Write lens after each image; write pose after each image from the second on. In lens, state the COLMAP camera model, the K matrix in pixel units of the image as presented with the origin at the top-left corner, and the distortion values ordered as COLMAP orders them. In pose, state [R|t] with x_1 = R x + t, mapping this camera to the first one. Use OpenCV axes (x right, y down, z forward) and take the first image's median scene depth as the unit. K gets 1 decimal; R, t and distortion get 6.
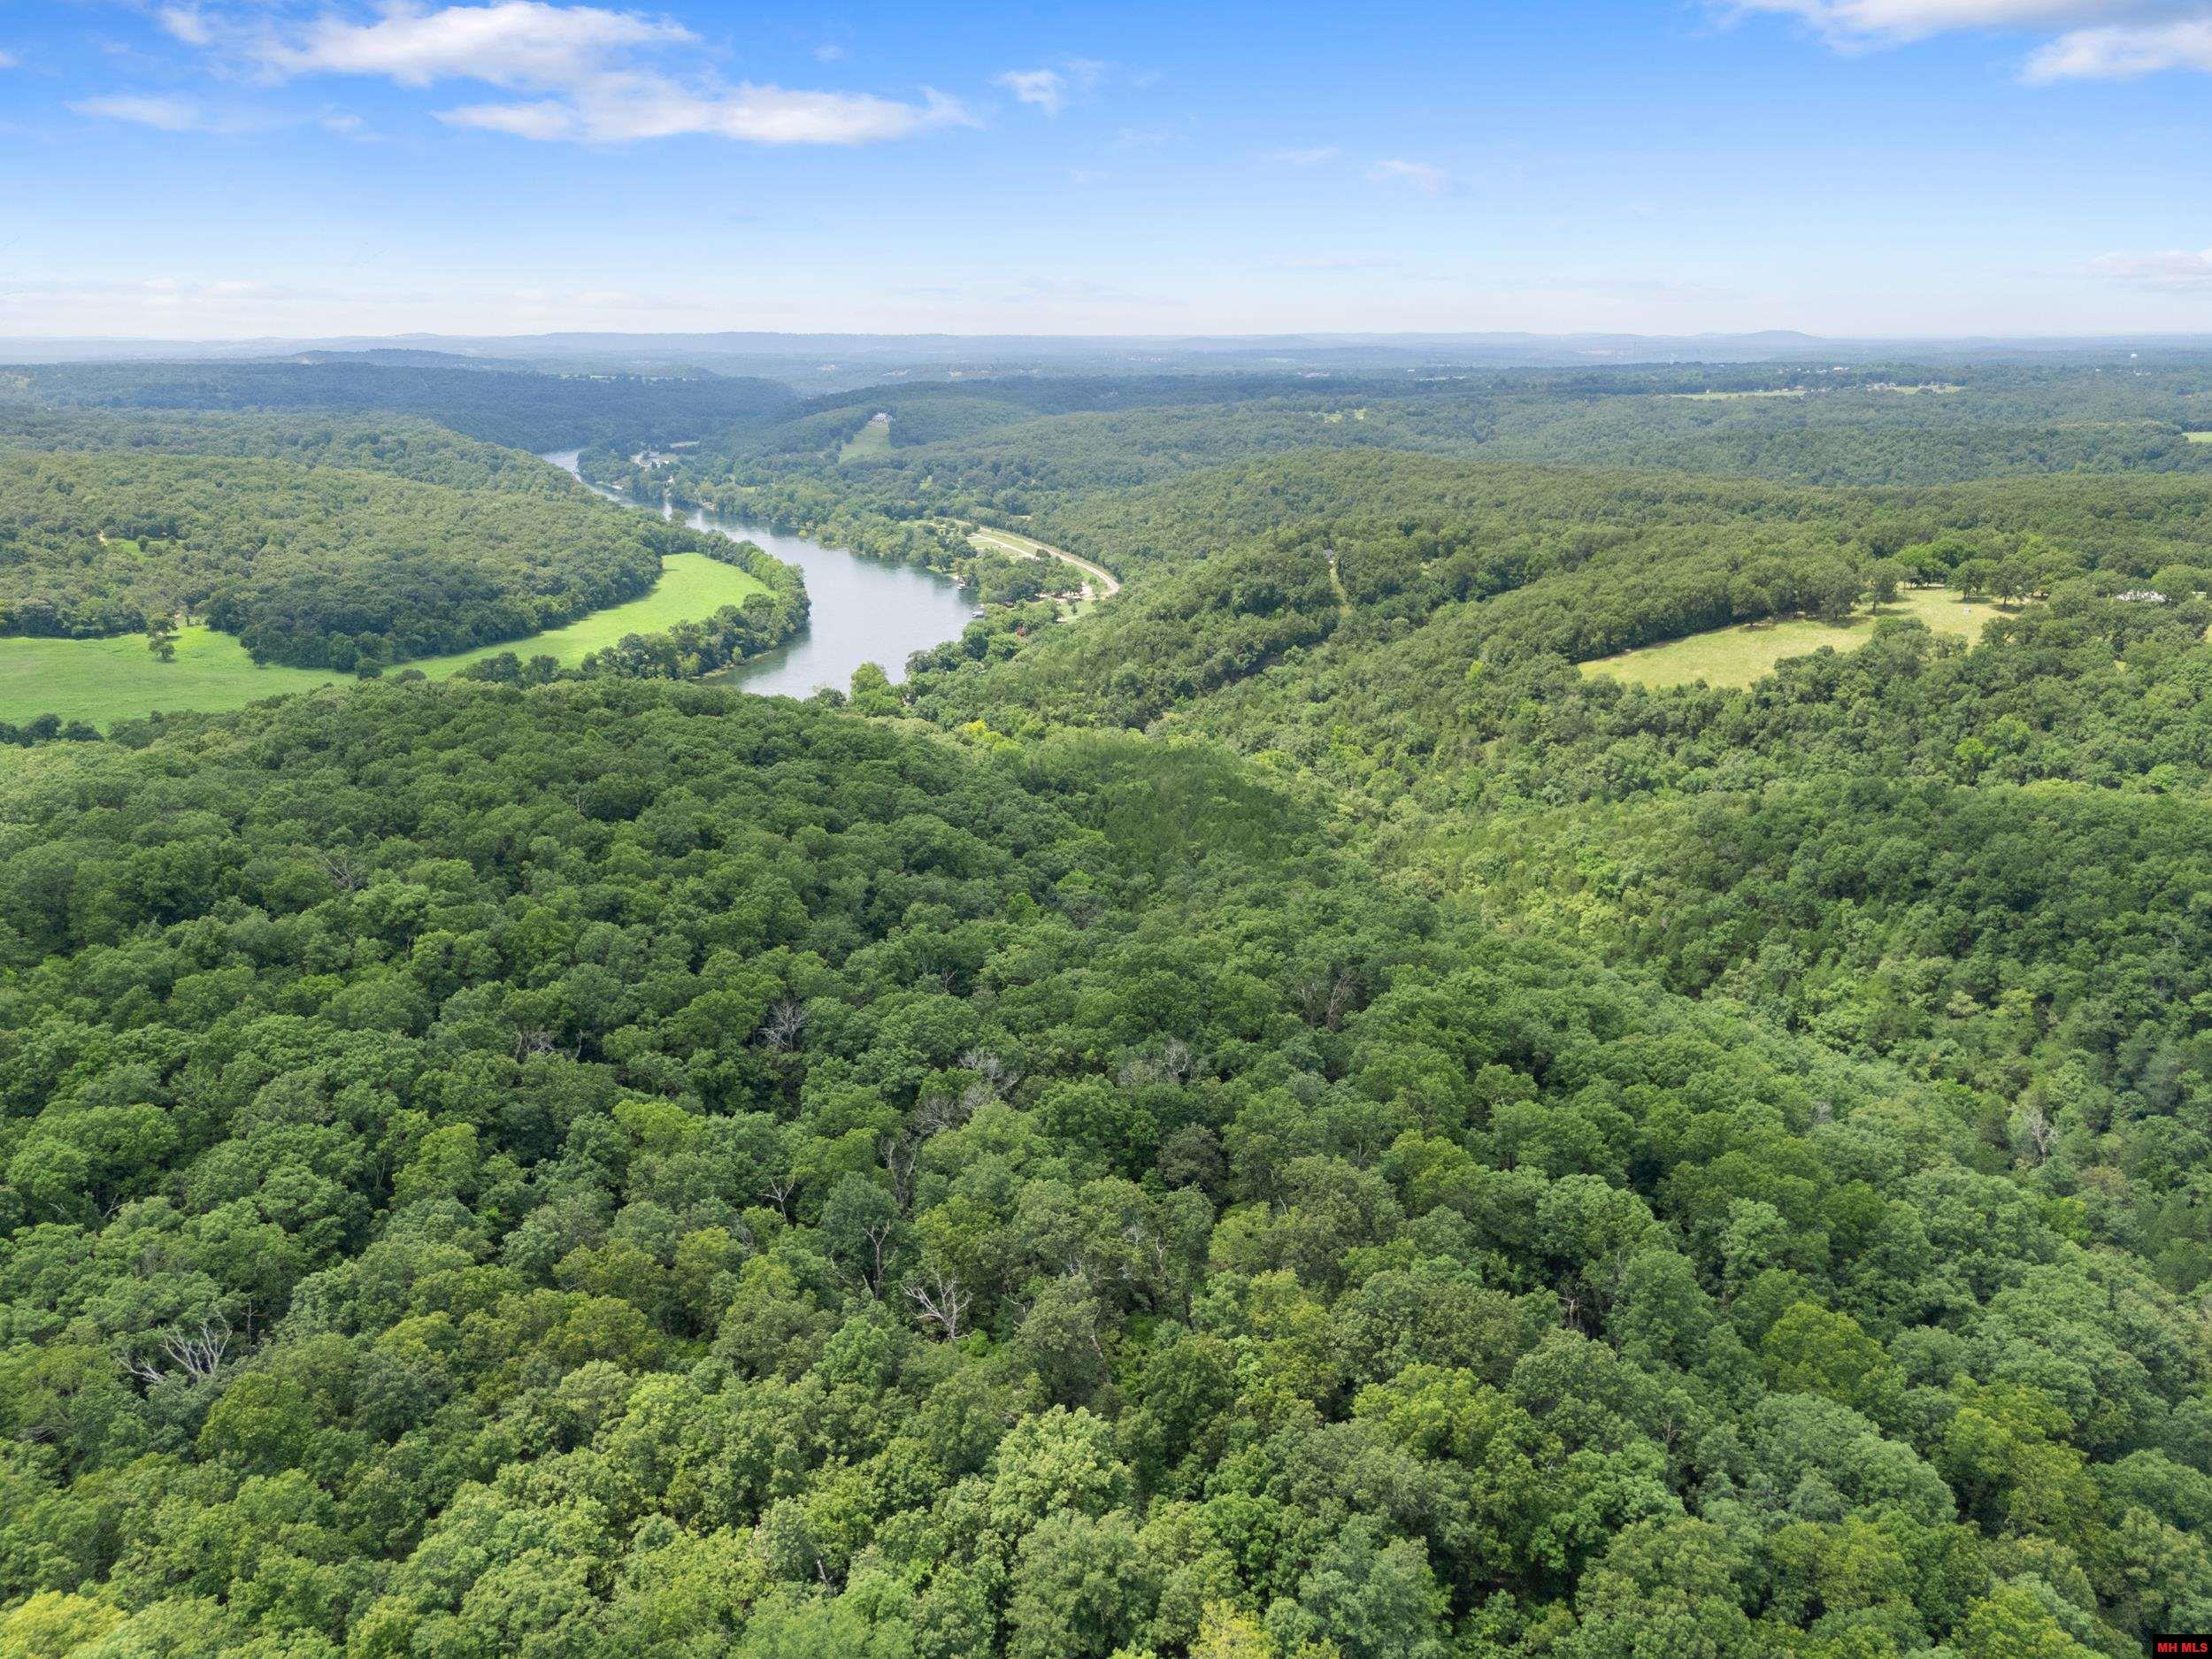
lens RADIAL K [[1644.9, 0, 1101.4], [0, 1644.9, 831.3], [0, 0, 1]] dist [0.050294, -0.038668]
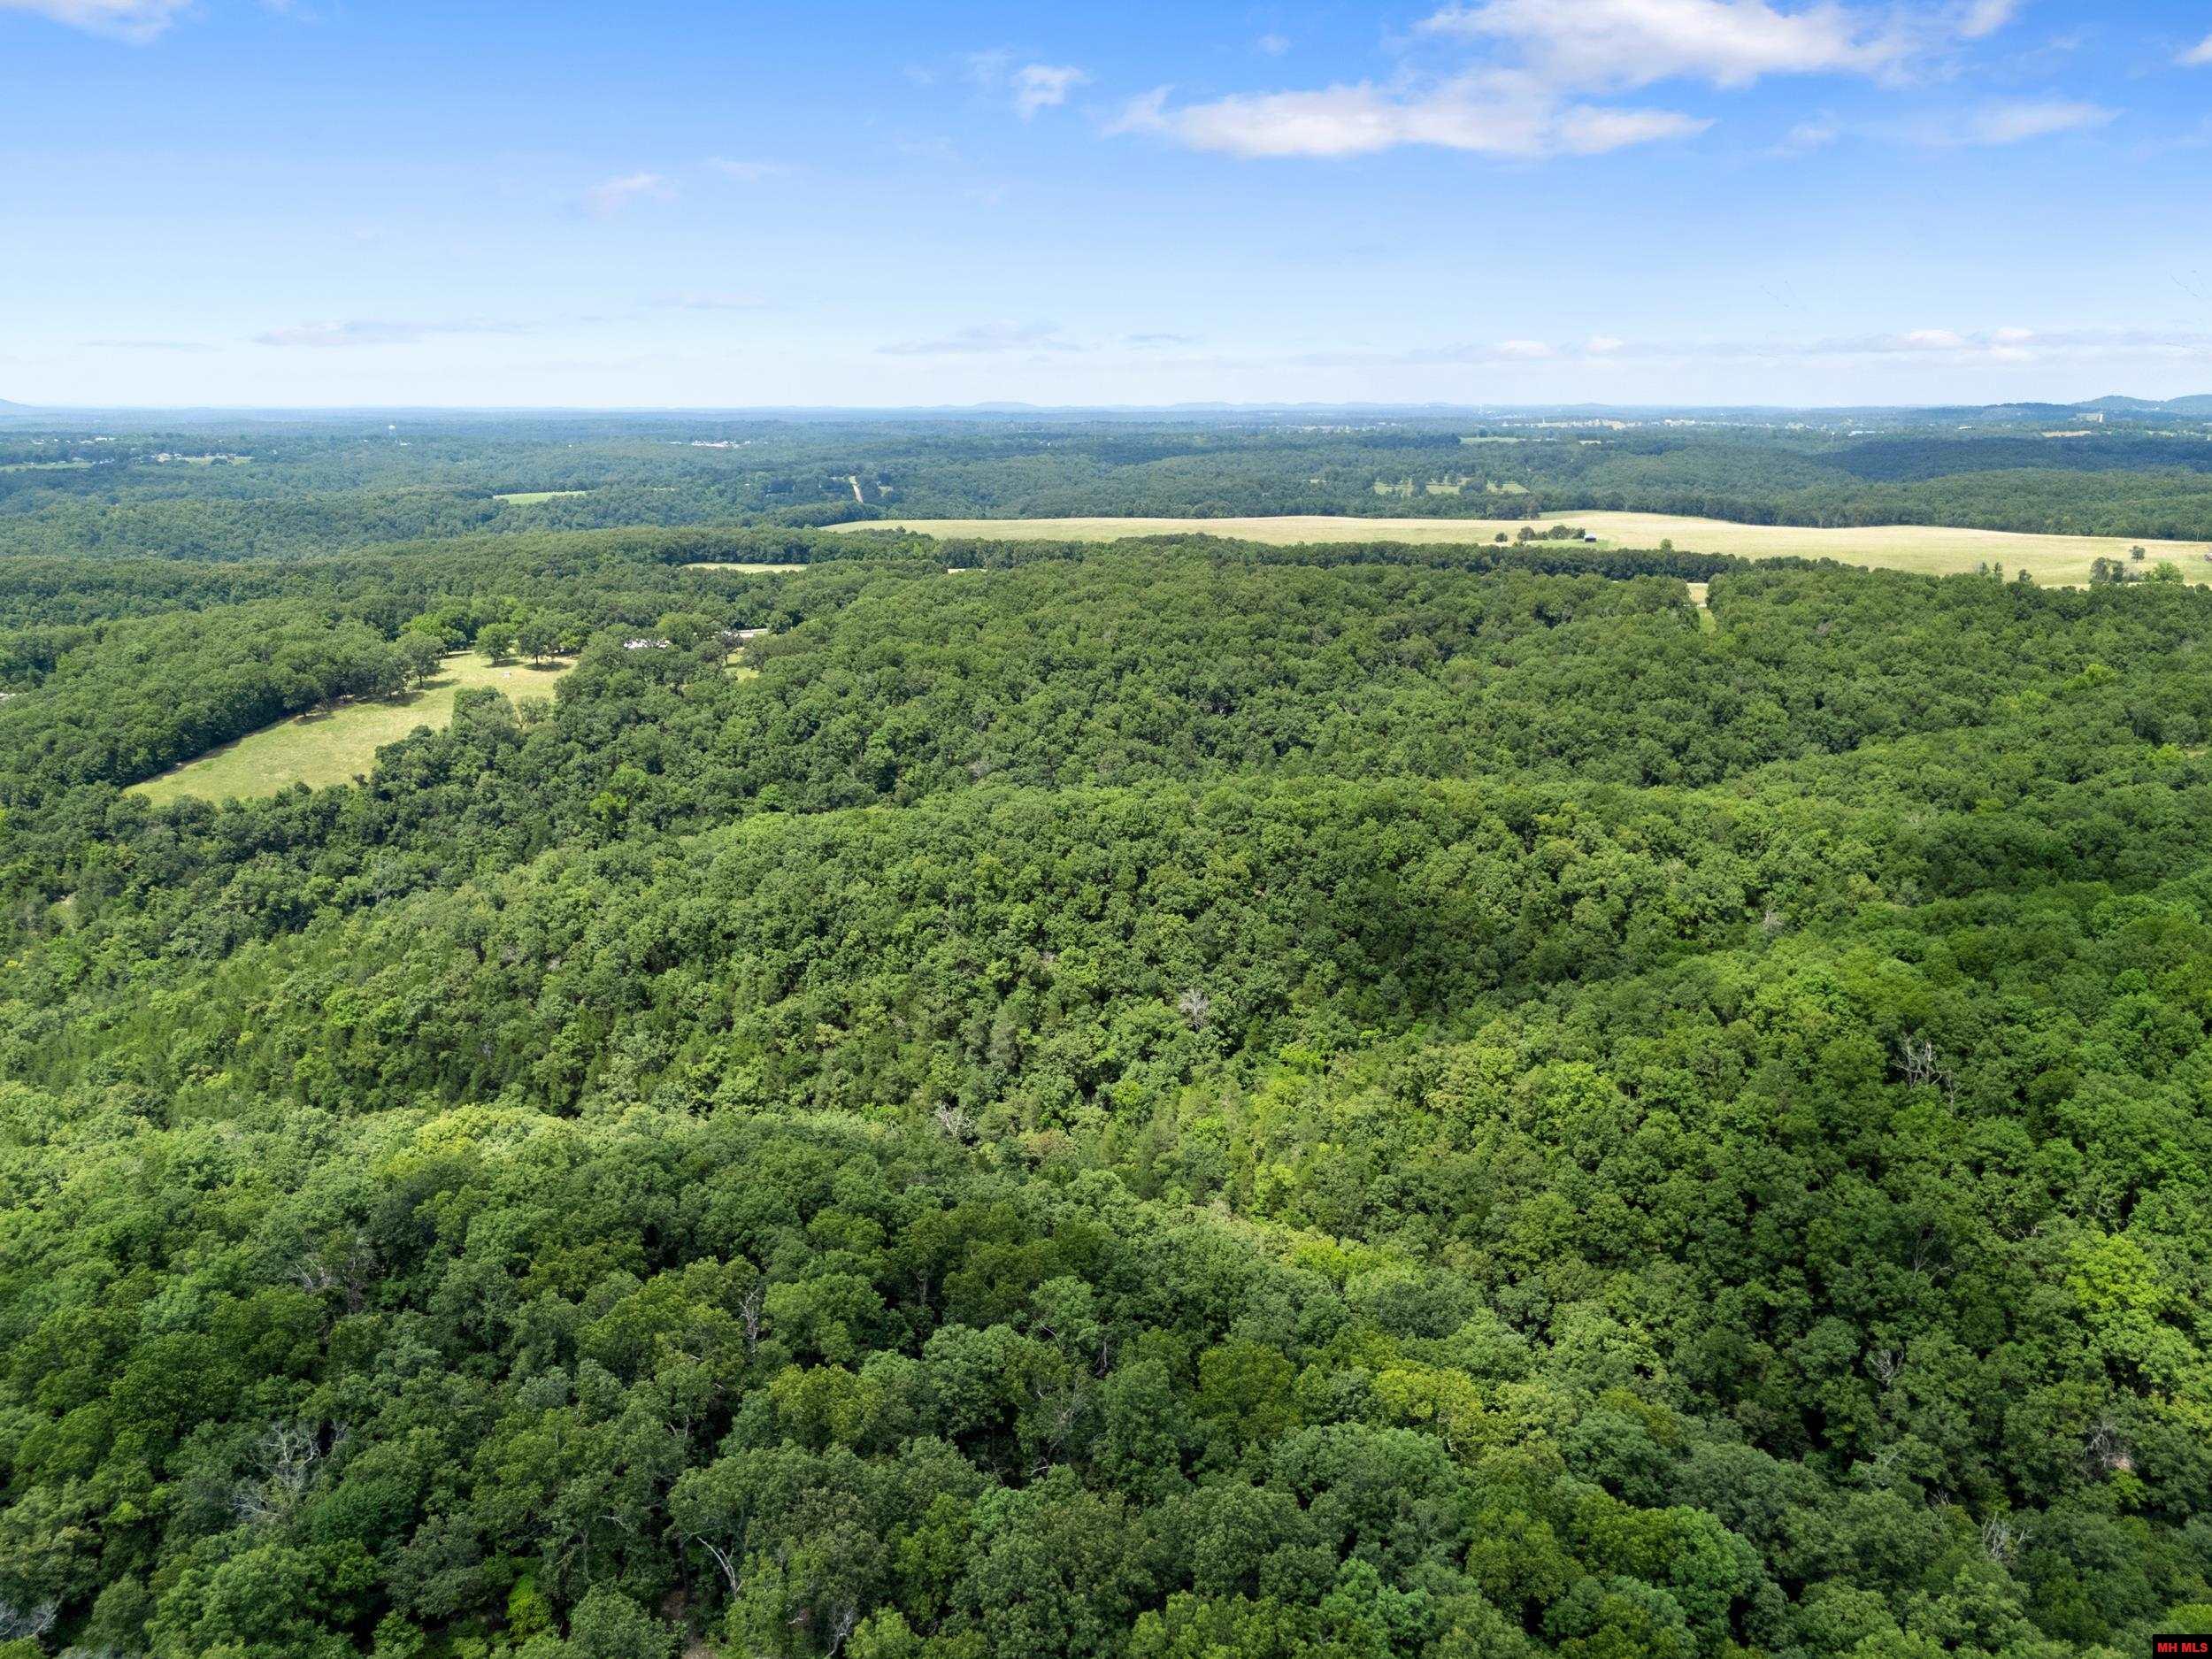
lens RADIAL K [[1644.9, 0, 1118.1], [0, 1644.9, 830.6], [0, 0, 1]] dist [0.050294, -0.038668]
pose [[0.576320, -0.197045, 0.793113, -0.080473], [0.228273, 0.970682, 0.075285, -0.025936], [-0.784695, 0.137658, 0.604403, 0.087595]]
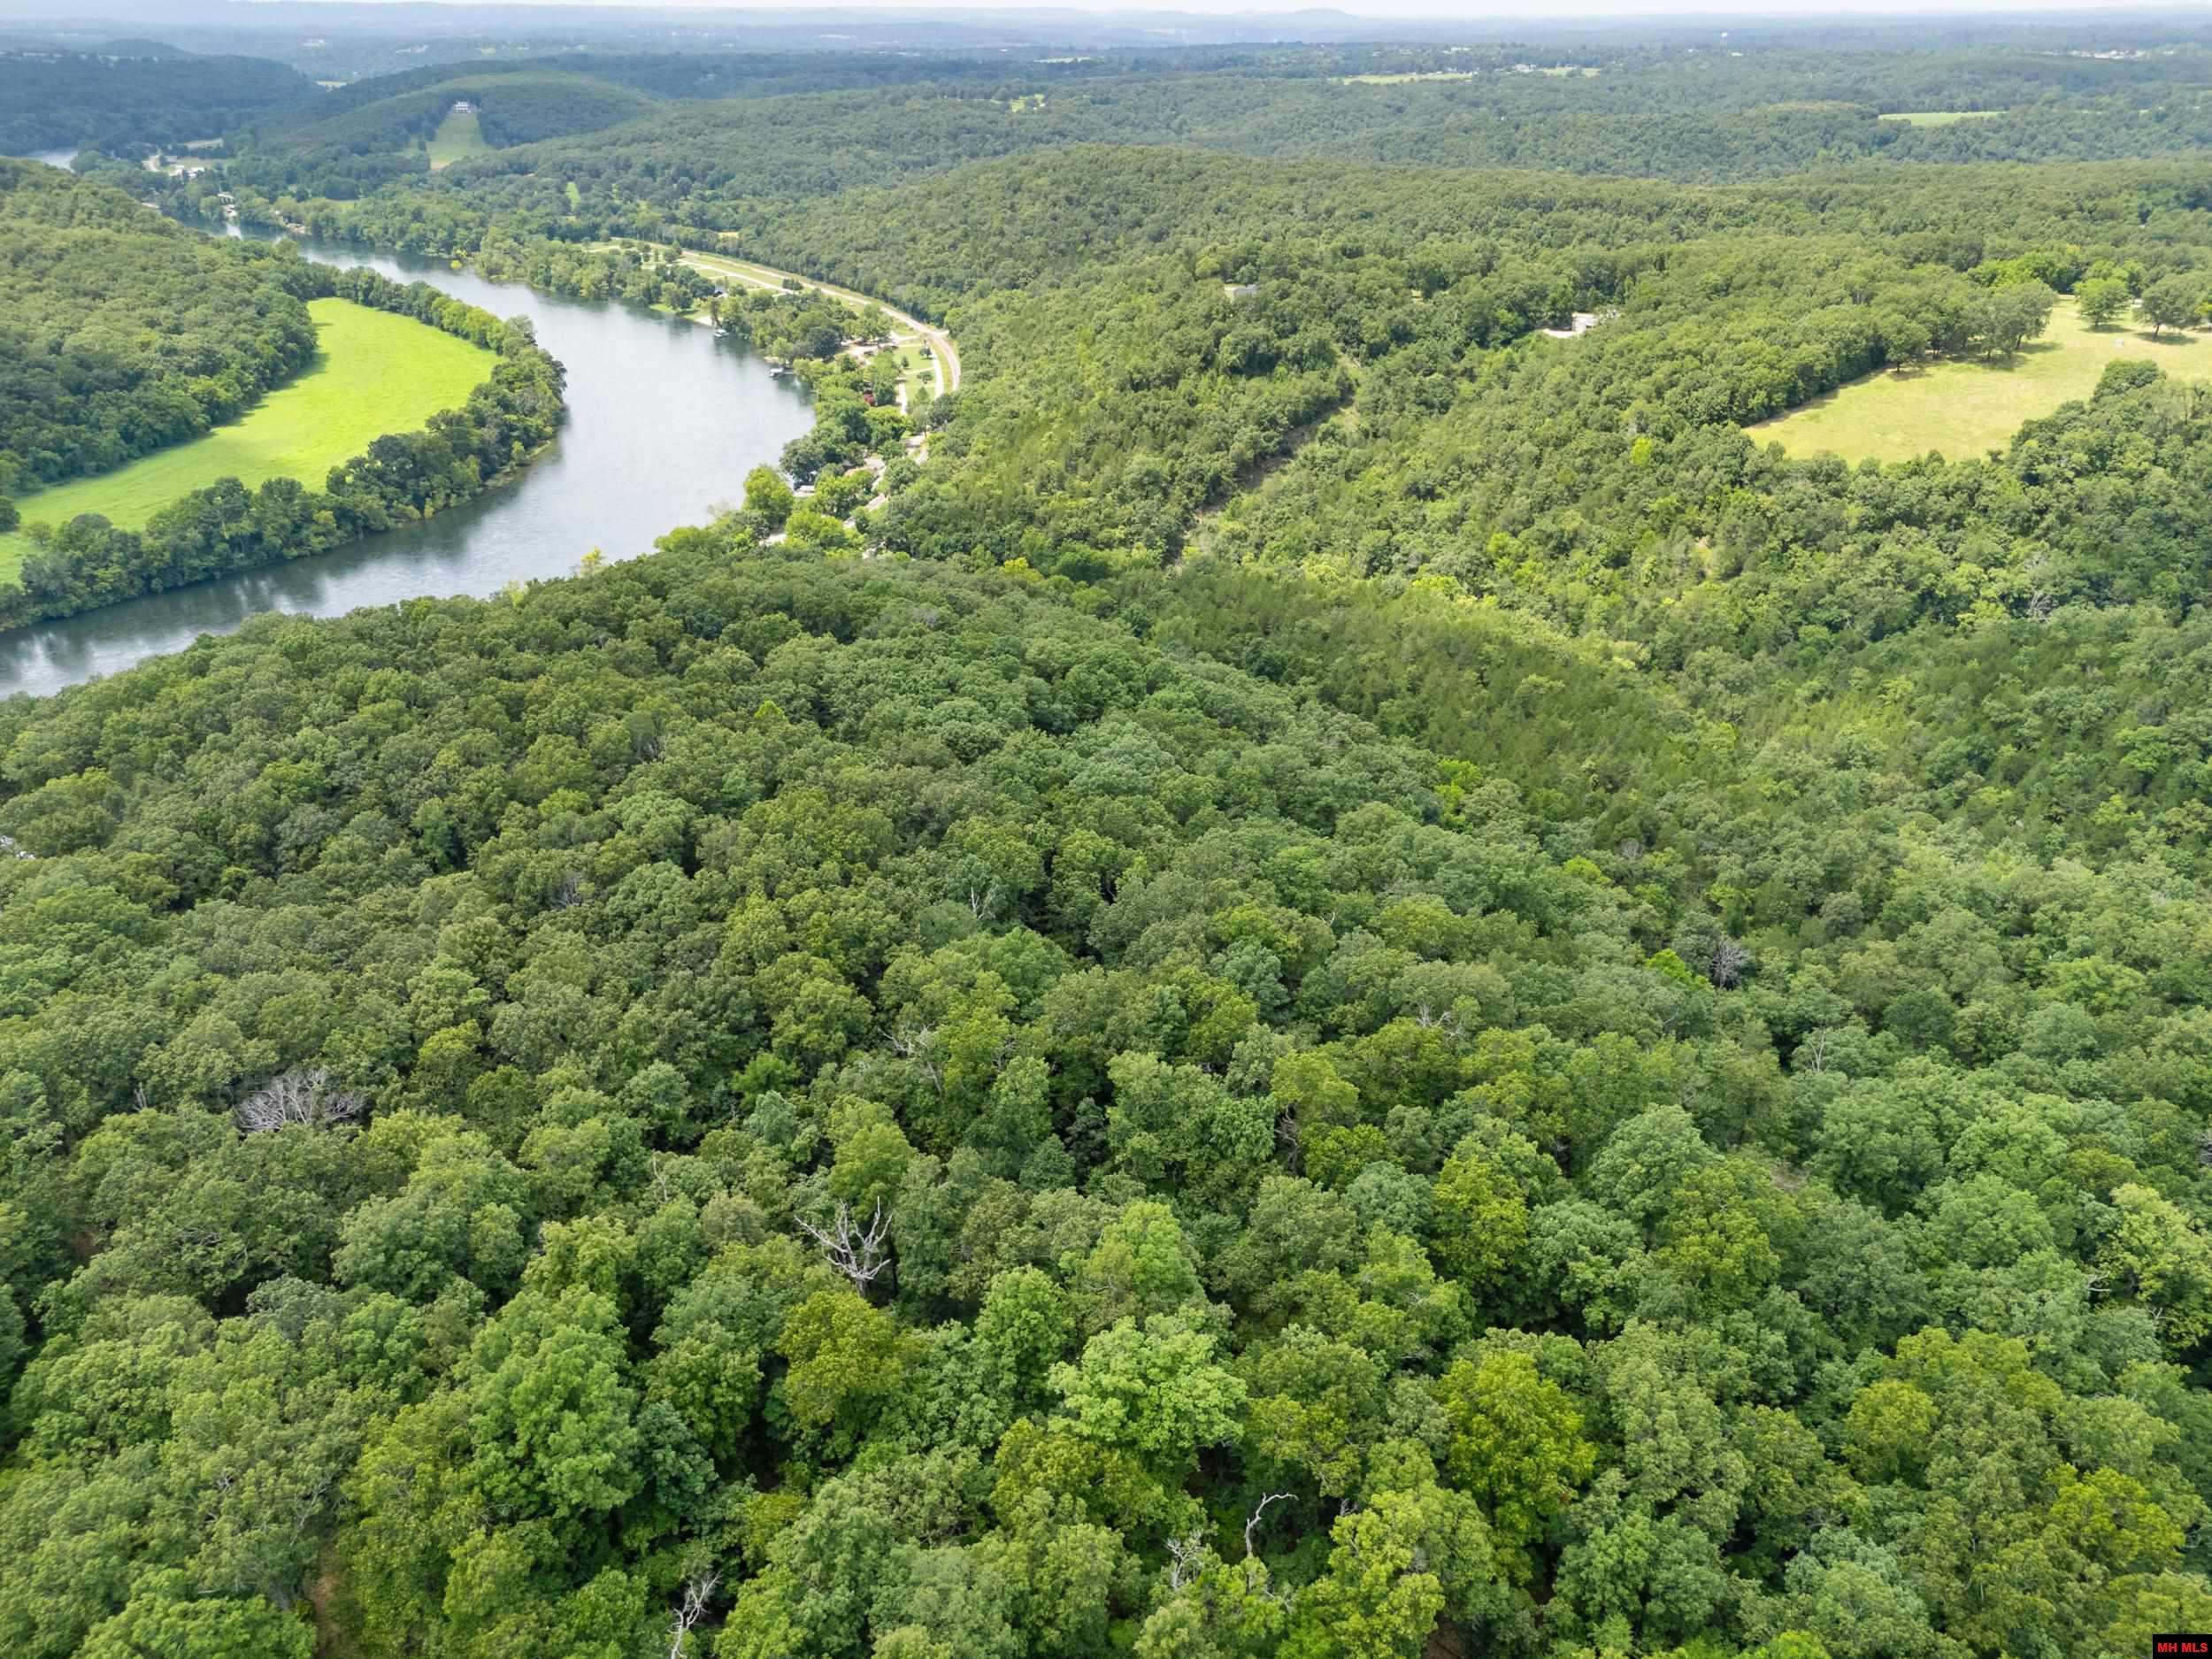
lens RADIAL K [[1644.9, 0, 1116.4], [0, 1644.9, 816.8], [0, 0, 1]] dist [0.050294, -0.038668]
pose [[0.965761, -0.109929, 0.234992, -0.190918], [0.070815, 0.983093, 0.168857, -0.064335], [-0.249581, -0.146435, 0.957218, 0.227576]]
